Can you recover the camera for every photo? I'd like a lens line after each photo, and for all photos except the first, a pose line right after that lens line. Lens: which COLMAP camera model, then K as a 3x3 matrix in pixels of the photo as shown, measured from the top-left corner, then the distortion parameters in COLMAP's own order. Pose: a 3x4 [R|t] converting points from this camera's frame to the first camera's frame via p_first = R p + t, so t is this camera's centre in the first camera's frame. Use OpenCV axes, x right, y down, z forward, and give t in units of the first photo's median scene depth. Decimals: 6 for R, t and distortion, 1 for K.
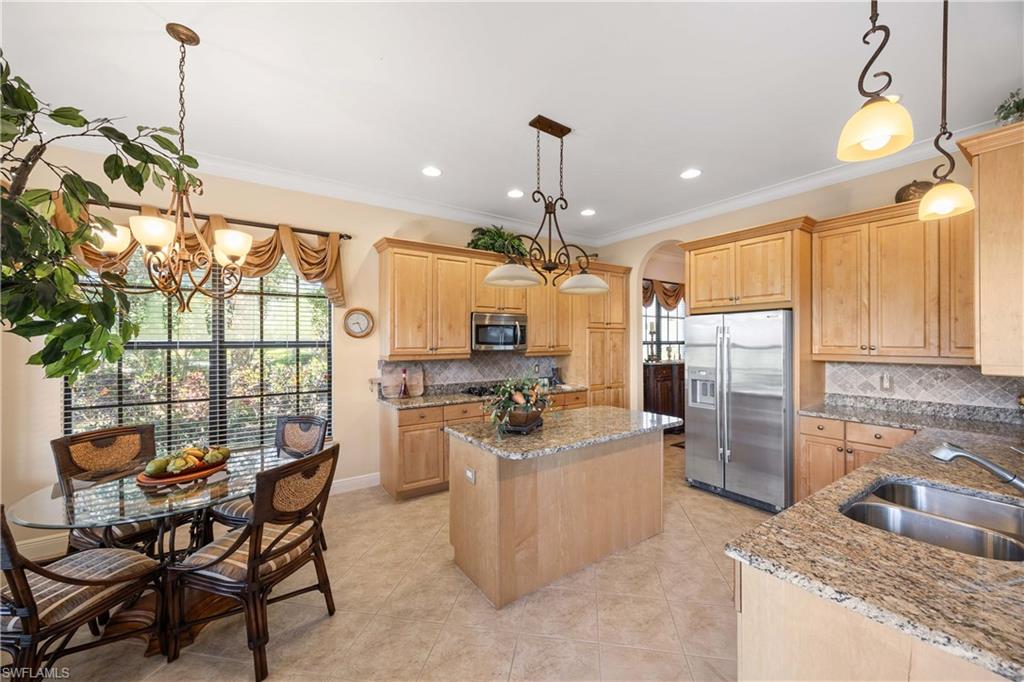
lens RADIAL K [[391.0, 0, 509.3], [0, 391.0, 341.1], [0, 0, 1]] dist [-0.000592, -0.000236]
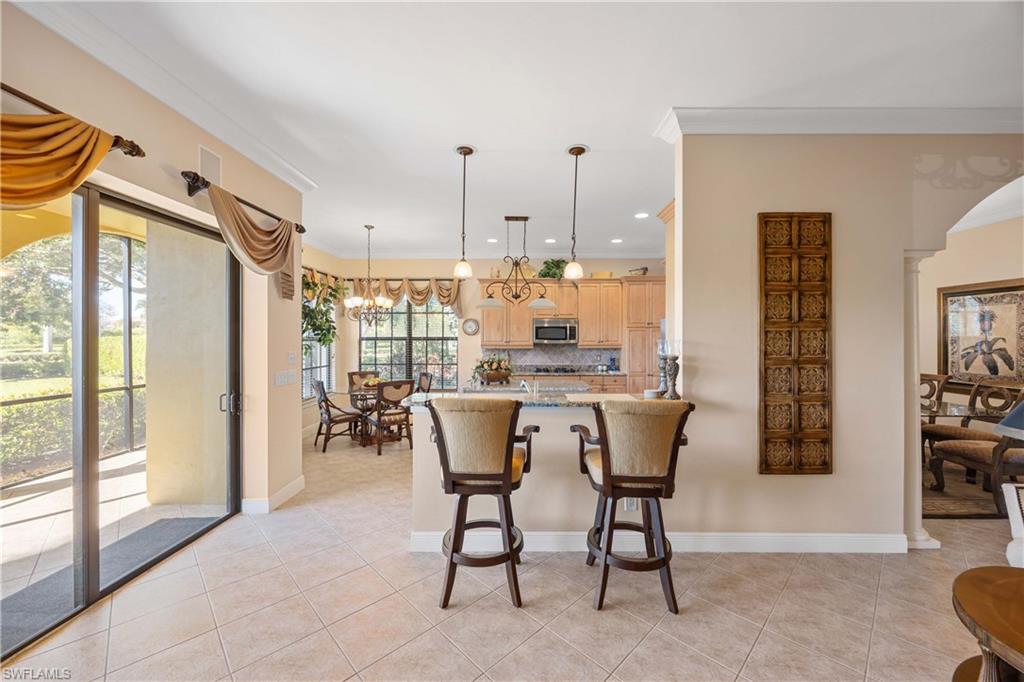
lens RADIAL K [[391.0, 0, 518.5], [0, 391.0, 337.9], [0, 0, 1]] dist [-0.000592, -0.000236]
pose [[0.825309, 0.005097, -0.564659, 0.815608], [-0.003382, 0.999986, 0.004084, -0.004357], [0.564671, -0.001460, 0.825314, -0.353551]]
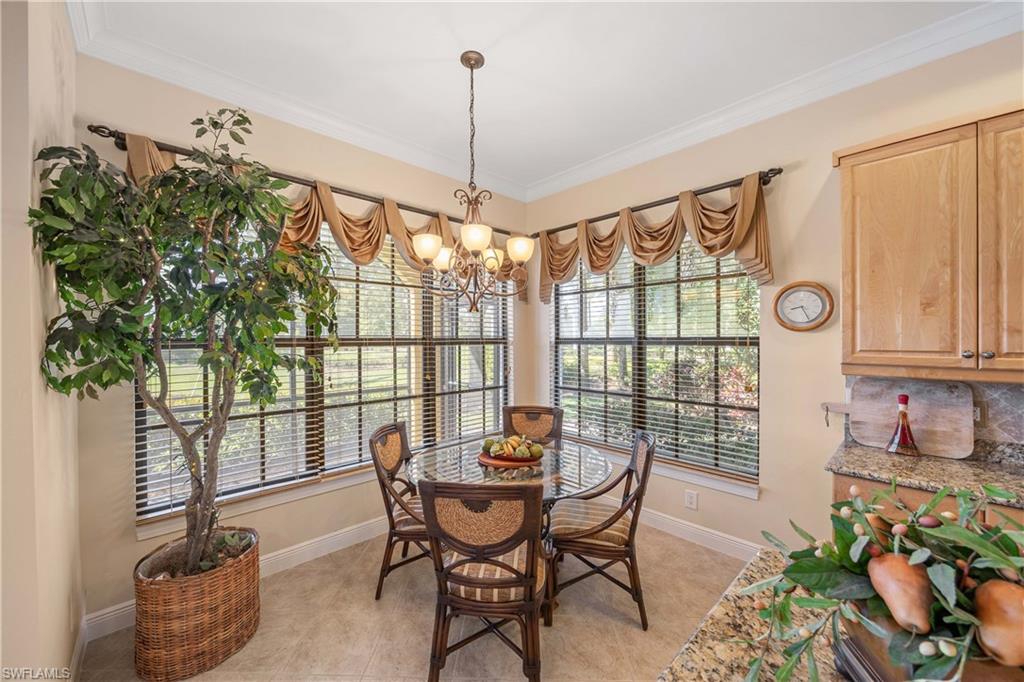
lens RADIAL K [[391.0, 0, 510.2], [0, 391.0, 338.7], [0, 0, 1]] dist [-0.000592, -0.000236]
pose [[0.168209, 0.004113, -0.985743, 0.135269], [0.001056, 0.999990, 0.004353, -0.000435], [0.985751, -0.001773, 0.168203, 0.462615]]
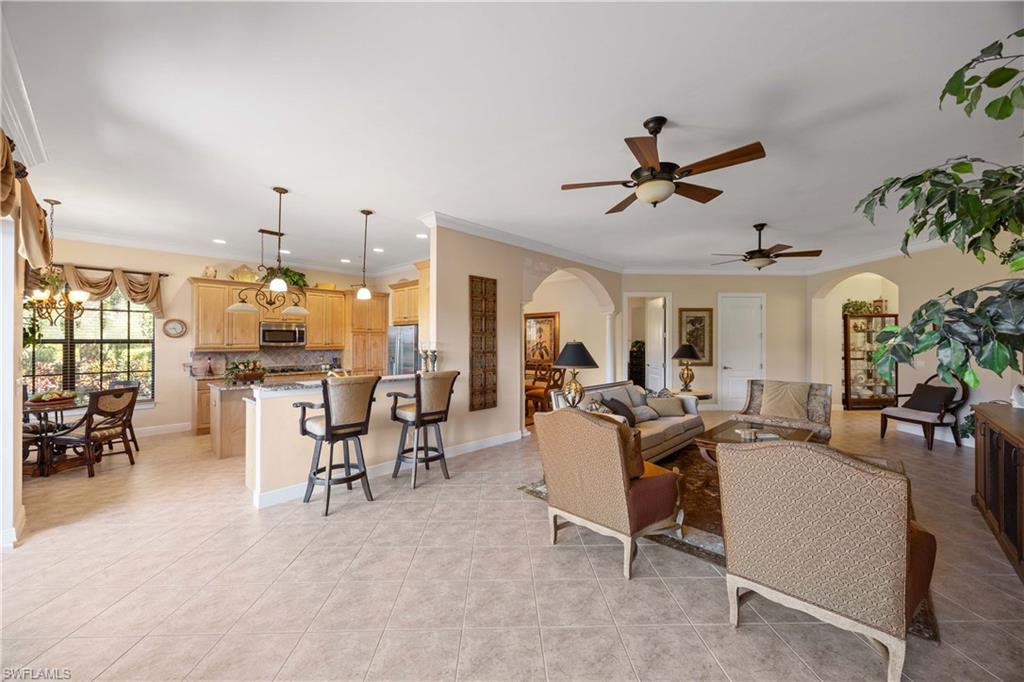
lens RADIAL K [[391.0, 0, 507.4], [0, 391.0, 341.4], [0, 0, 1]] dist [-0.000592, -0.000236]
pose [[0.978130, 0.005364, 0.207925, 0.625855], [-0.005530, 0.999985, 0.000220, -0.000376], [-0.207920, -0.001365, 0.978145, -0.864692]]
